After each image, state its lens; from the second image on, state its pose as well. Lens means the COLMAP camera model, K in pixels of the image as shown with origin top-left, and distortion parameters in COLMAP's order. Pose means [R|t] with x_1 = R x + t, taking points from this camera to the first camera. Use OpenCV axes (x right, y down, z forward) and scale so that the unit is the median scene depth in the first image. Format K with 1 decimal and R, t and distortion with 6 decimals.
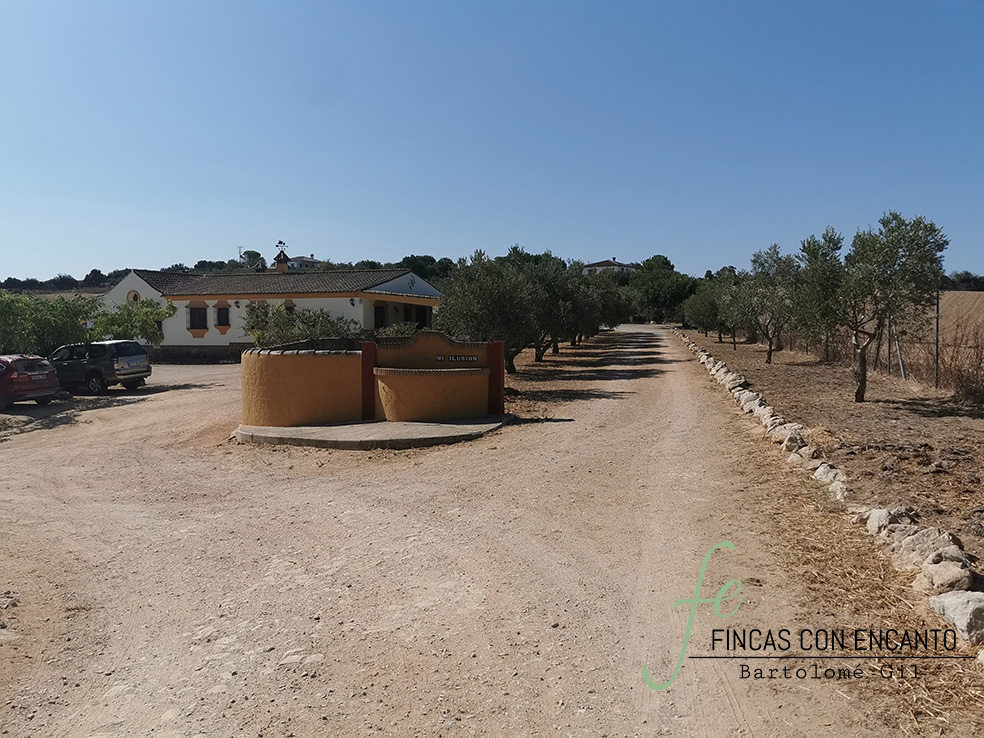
lens RADIAL K [[767.8, 0, 492.1], [0, 767.8, 367.8], [0, 0, 1]] dist [0.045873, -0.060842]
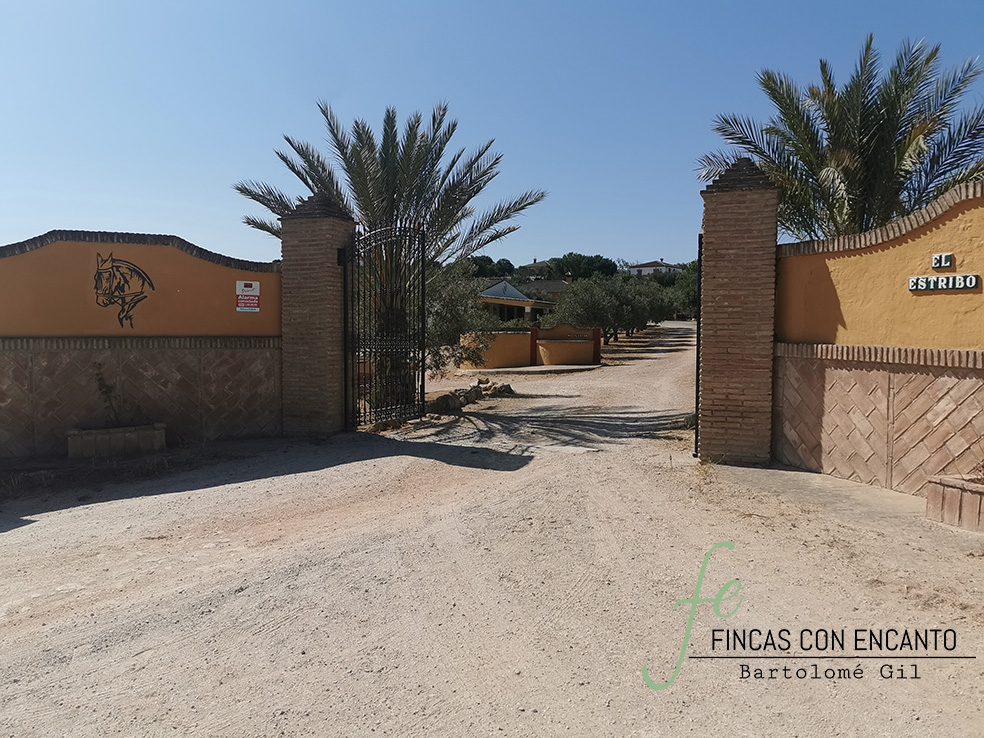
lens RADIAL K [[767.8, 0, 491.7], [0, 767.8, 367.6], [0, 0, 1]] dist [0.045873, -0.060842]
pose [[0.998160, 0.010658, -0.059683, -0.048149], [-0.010396, 0.999935, 0.004694, 0.020761], [0.059729, -0.004064, 0.998206, -0.337661]]
